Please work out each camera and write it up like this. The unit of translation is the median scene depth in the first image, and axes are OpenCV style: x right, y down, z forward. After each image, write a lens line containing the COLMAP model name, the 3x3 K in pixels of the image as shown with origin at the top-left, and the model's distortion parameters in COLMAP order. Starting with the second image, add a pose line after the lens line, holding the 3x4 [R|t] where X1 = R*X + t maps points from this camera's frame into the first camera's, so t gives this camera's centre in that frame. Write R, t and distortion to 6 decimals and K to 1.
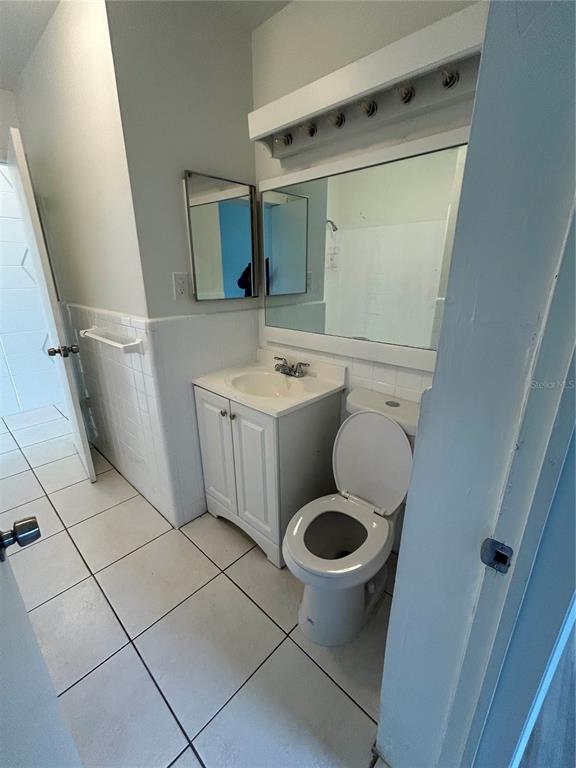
lens RADIAL K [[333.4, 0, 288.9], [0, 333.4, 377.9], [0, 0, 1]] dist [-0.008033, 0.001154]
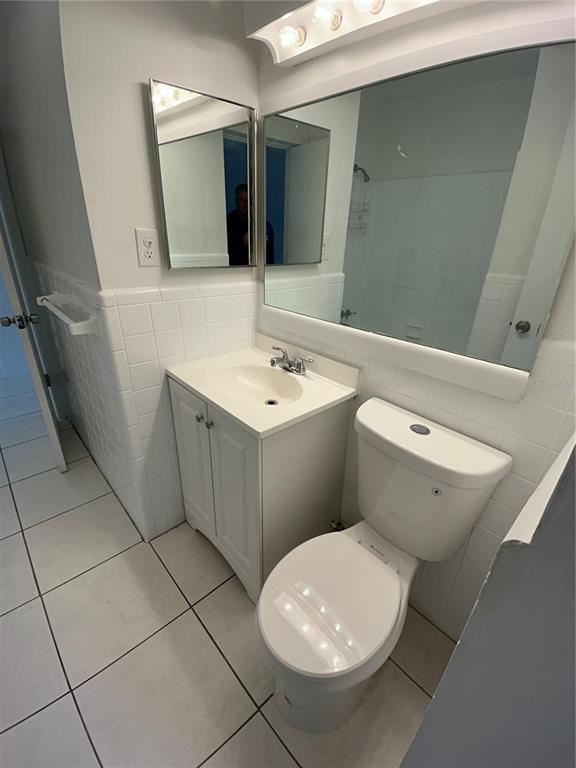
lens RADIAL K [[348.6, 0, 286.6], [0, 348.6, 382.0], [0, 0, 1]] dist [0.012733, -0.000449]
pose [[0.996596, 0.064098, -0.051849, 0.040688], [-0.058355, 0.992698, 0.105570, -0.069183], [0.058237, -0.102185, 0.993059, 0.179529]]
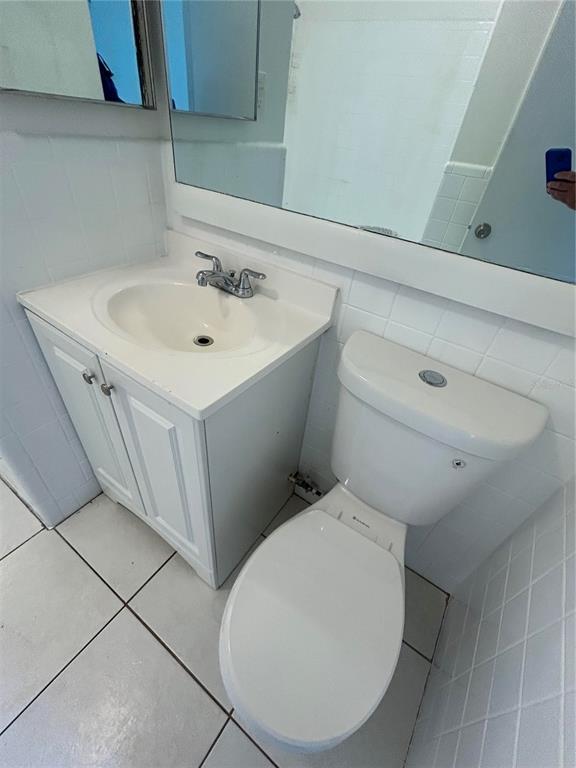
lens RADIAL K [[333.4, 0, 288.7], [0, 333.4, 380.1], [0, 0, 1]] dist [-0.008033, 0.001154]
pose [[0.980349, -0.014178, 0.196763, -0.006709], [-0.056096, 0.936204, 0.346953, -0.066434], [-0.189129, -0.351172, 0.917011, 0.443877]]
